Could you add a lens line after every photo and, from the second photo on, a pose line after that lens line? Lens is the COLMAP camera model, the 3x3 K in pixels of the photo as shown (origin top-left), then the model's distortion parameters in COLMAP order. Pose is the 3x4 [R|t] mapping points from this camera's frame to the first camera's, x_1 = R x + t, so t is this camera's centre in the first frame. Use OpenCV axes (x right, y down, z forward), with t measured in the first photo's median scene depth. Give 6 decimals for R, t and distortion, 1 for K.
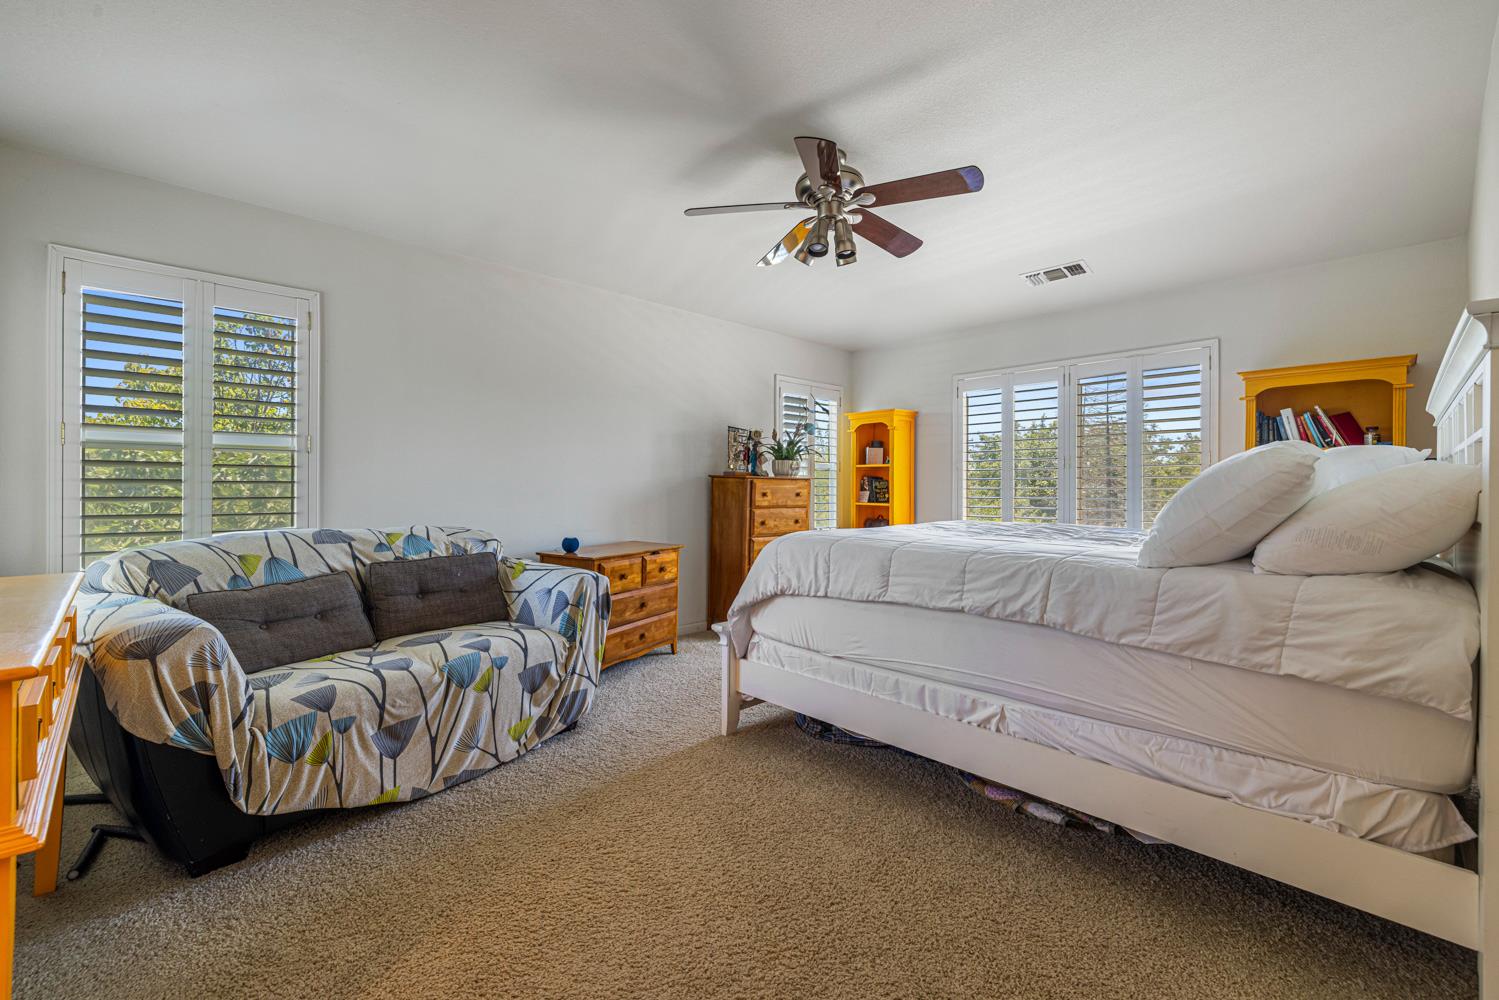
lens RADIAL K [[636.7, 0, 743.2], [0, 636.7, 494.7], [0, 0, 1]] dist [-0.000735, -0.000429]
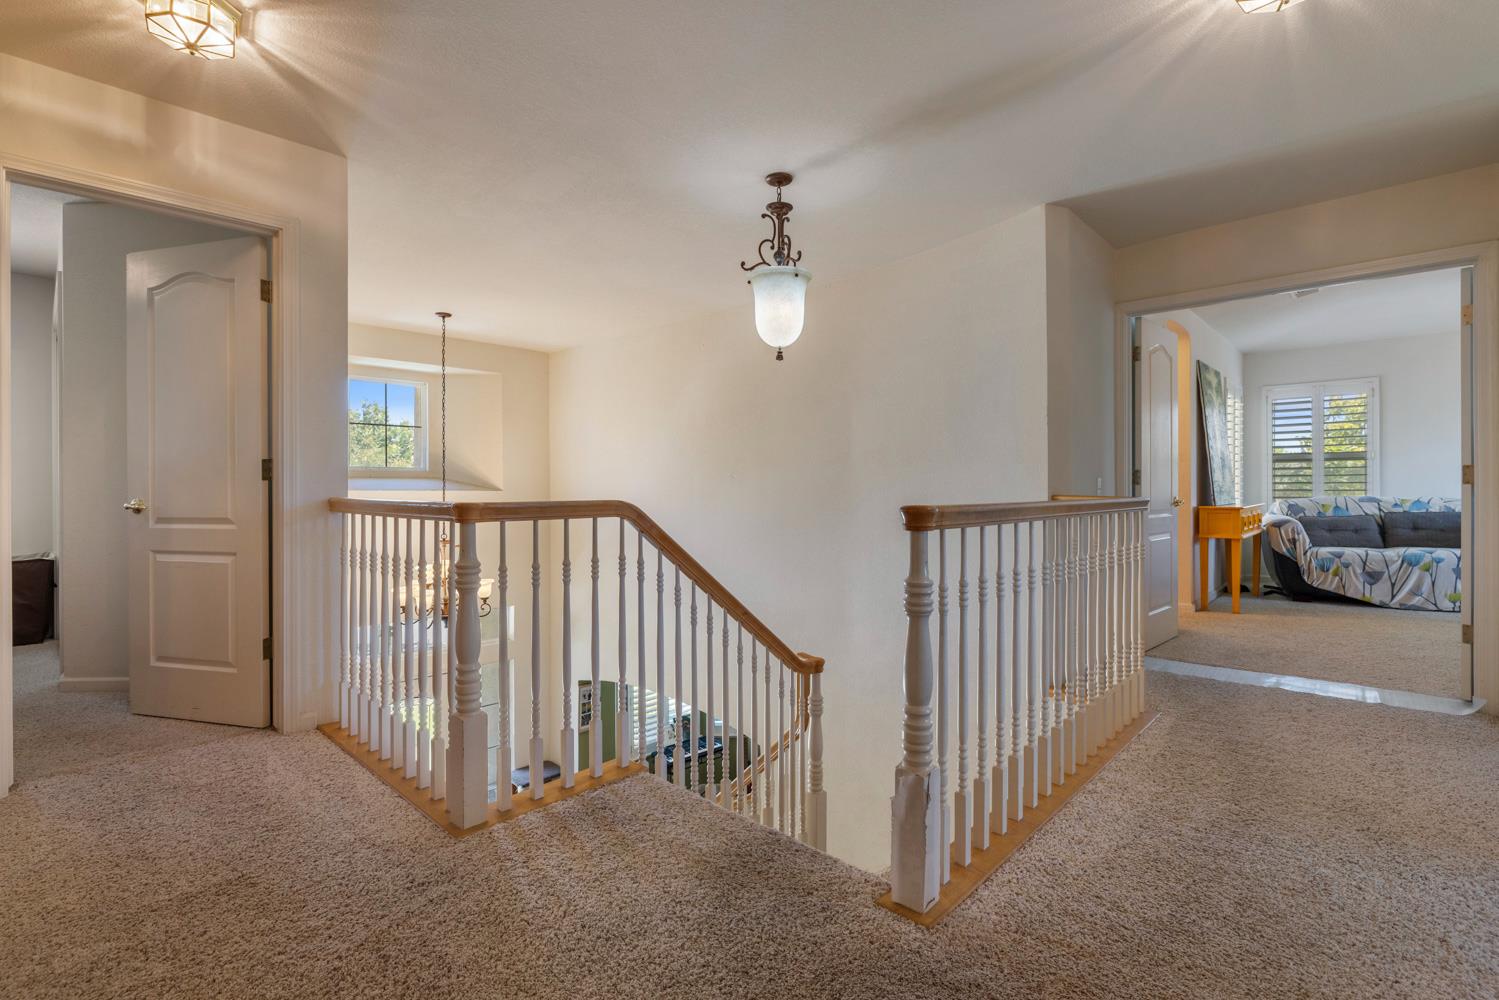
lens RADIAL K [[702.2, 0, 746.1], [0, 702.2, 494.6], [0, 0, 1]] dist [-0.002016, -0.000077]
pose [[0.045593, -0.001933, -0.998958, 1.779977], [-0.000774, 0.999998, -0.001970, 0.059308], [0.998960, 0.000863, 0.045591, -1.337286]]
